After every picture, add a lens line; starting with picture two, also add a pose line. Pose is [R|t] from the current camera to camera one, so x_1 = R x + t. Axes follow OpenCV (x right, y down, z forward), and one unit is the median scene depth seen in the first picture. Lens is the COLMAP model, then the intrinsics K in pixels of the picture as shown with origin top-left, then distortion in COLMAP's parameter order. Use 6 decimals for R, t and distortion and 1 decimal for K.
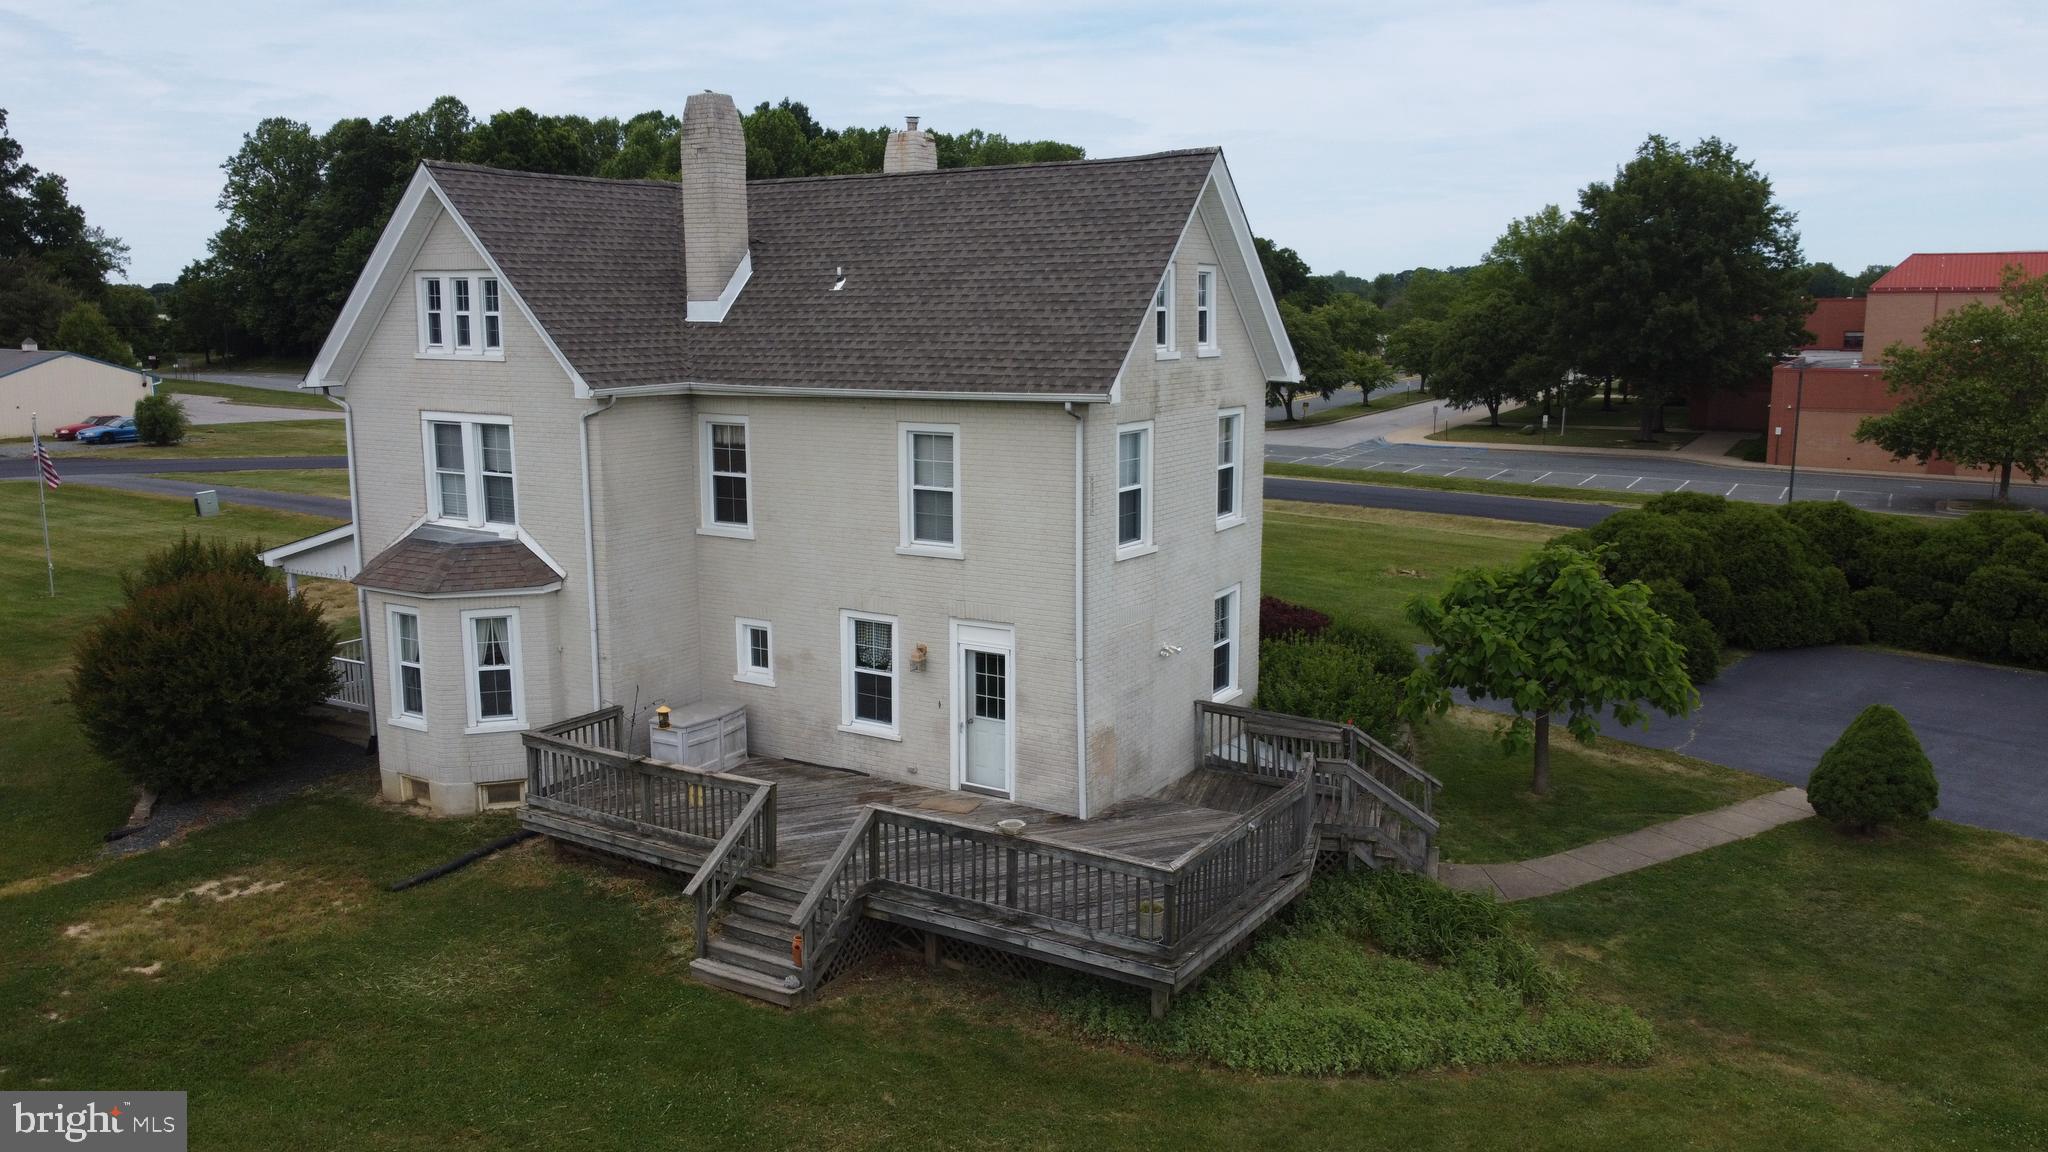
lens RADIAL K [[1556.2, 0, 1024.0], [0, 1556.2, 576.0], [0, 0, 1]] dist [-0.002419, -0.004955]
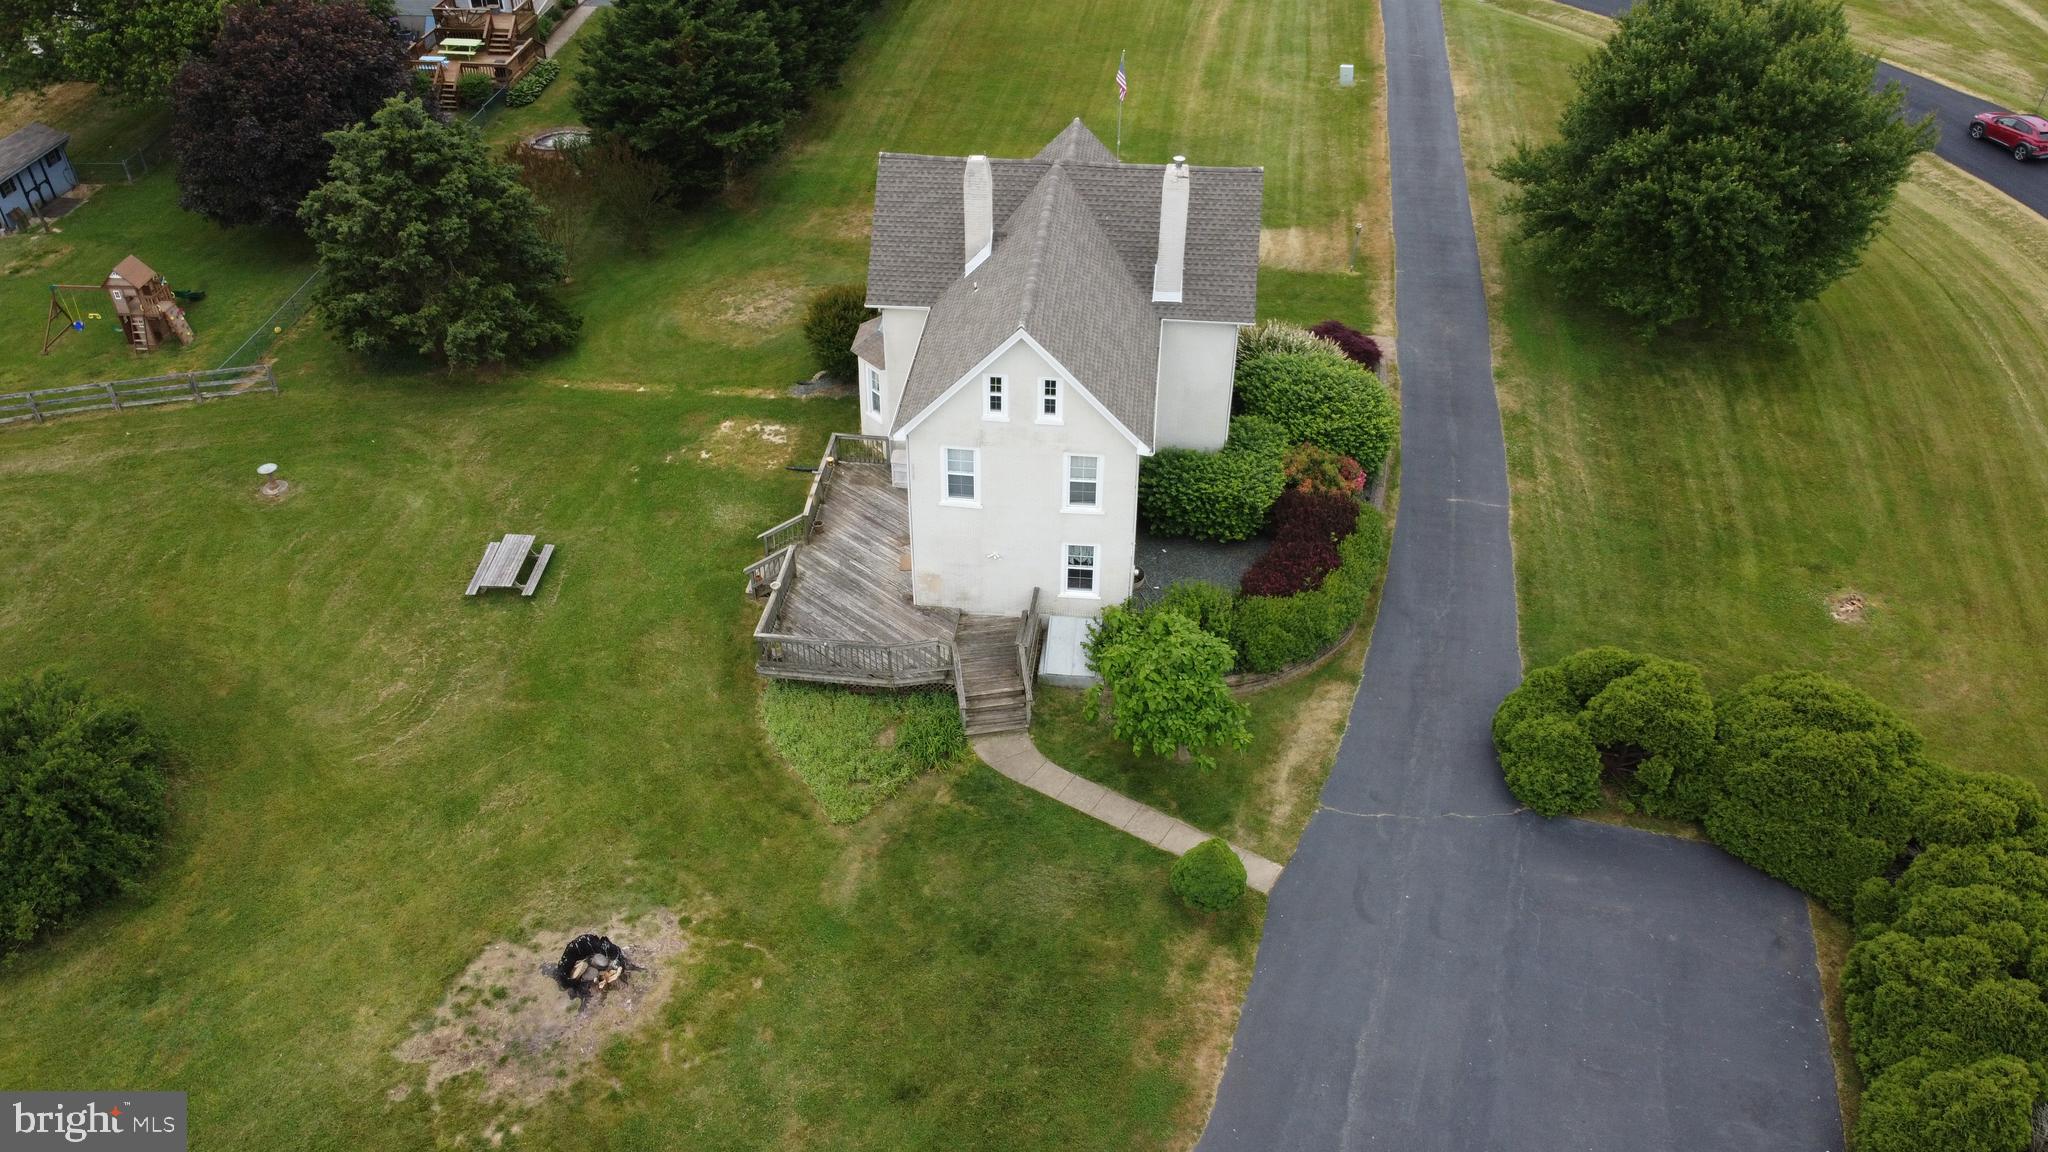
lens RADIAL K [[1556.2, 0, 1024.0], [0, 1556.2, 576.0], [0, 0, 1]] dist [-0.002419, -0.004955]
pose [[0.437898, 0.547525, -0.713065, 0.363902], [-0.164645, 0.828580, 0.535114, -0.234626], [0.883820, -0.116923, 0.452981, 0.048665]]
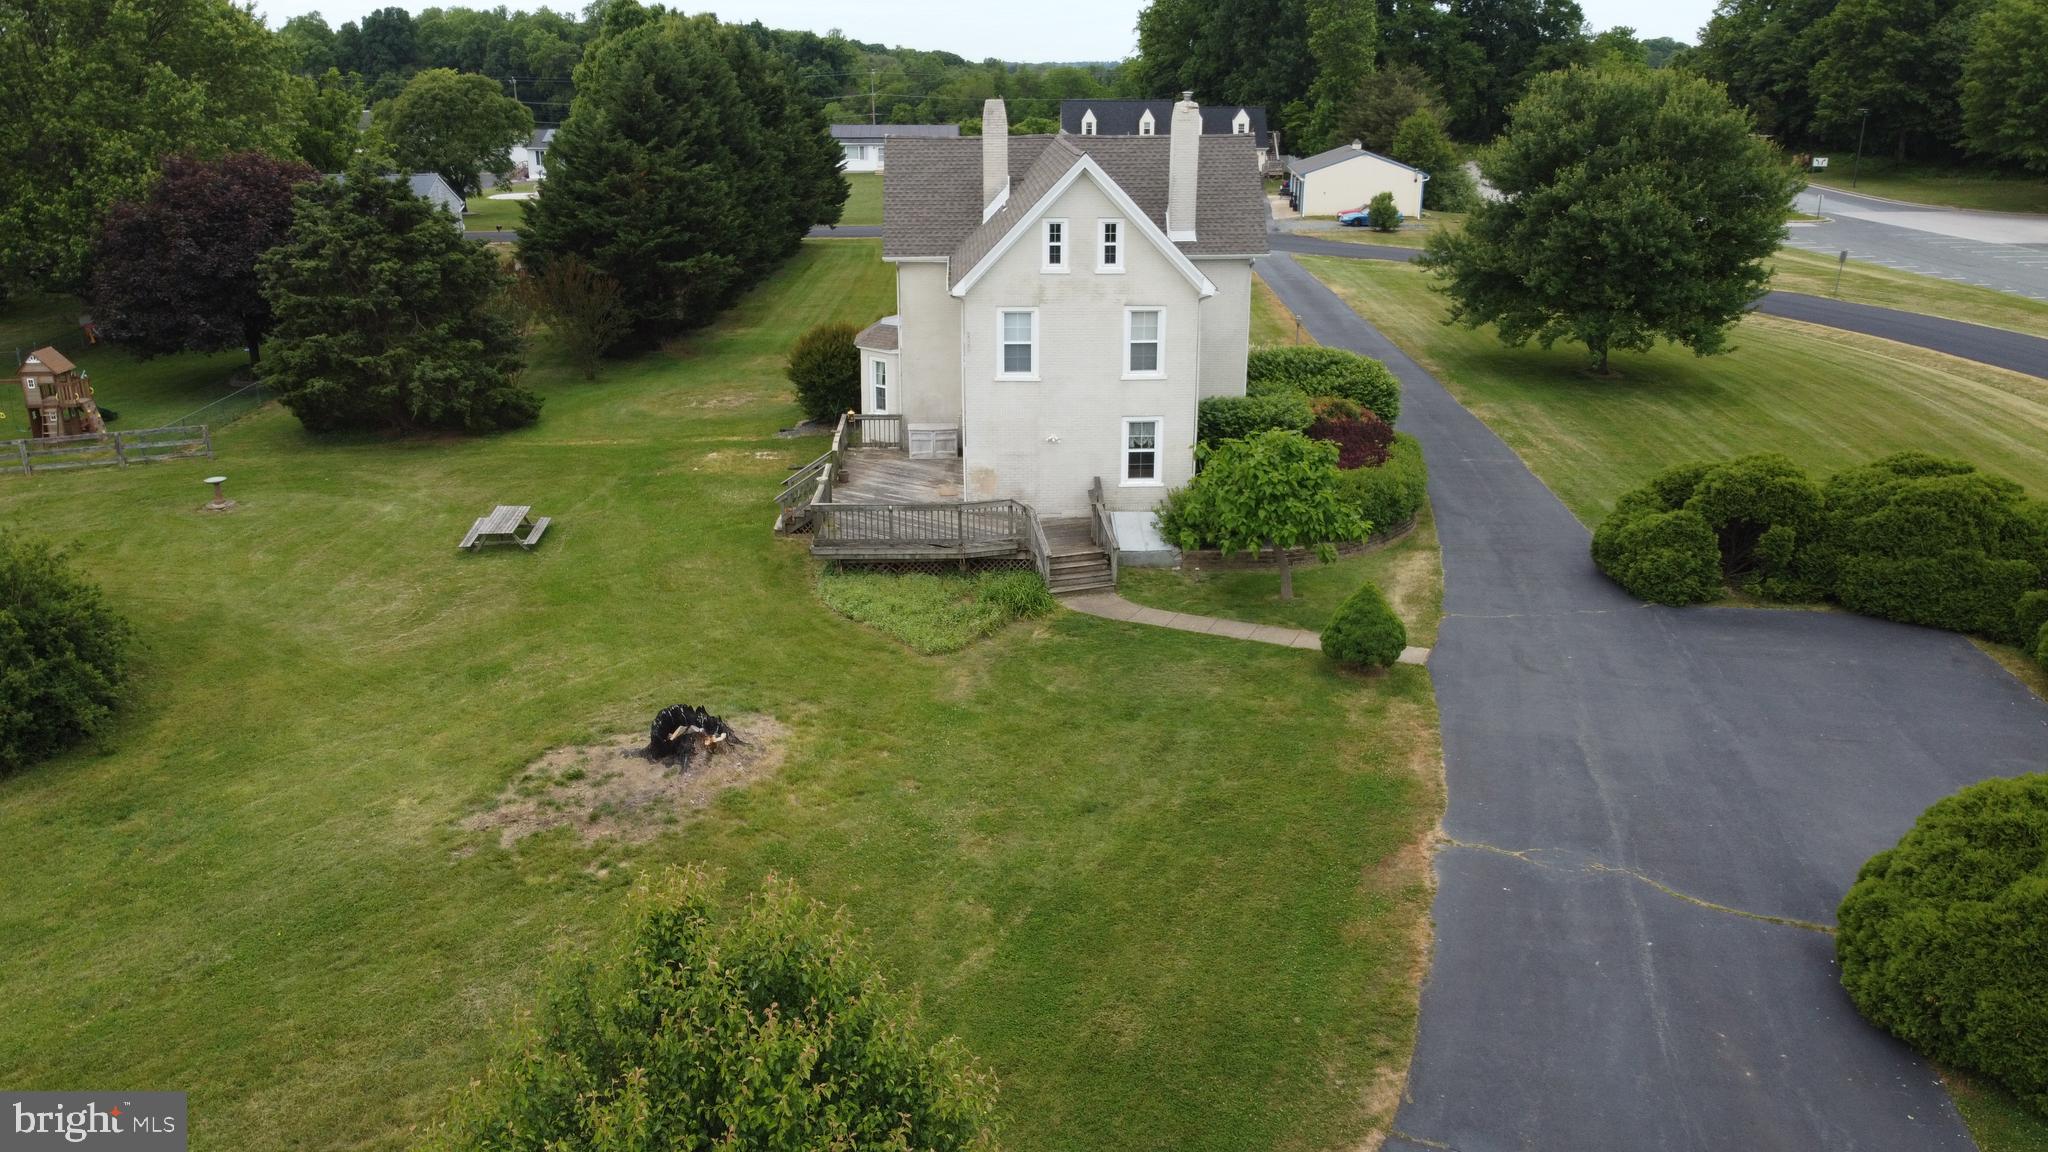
lens RADIAL K [[1556.2, 0, 1024.0], [0, 1556.2, 576.0], [0, 0, 1]] dist [-0.002419, -0.004955]
pose [[0.560763, 0.265155, -0.784371, 0.378539], [-0.147763, 0.964176, 0.220298, -0.047011], [0.814684, -0.007634, 0.579854, -0.012061]]
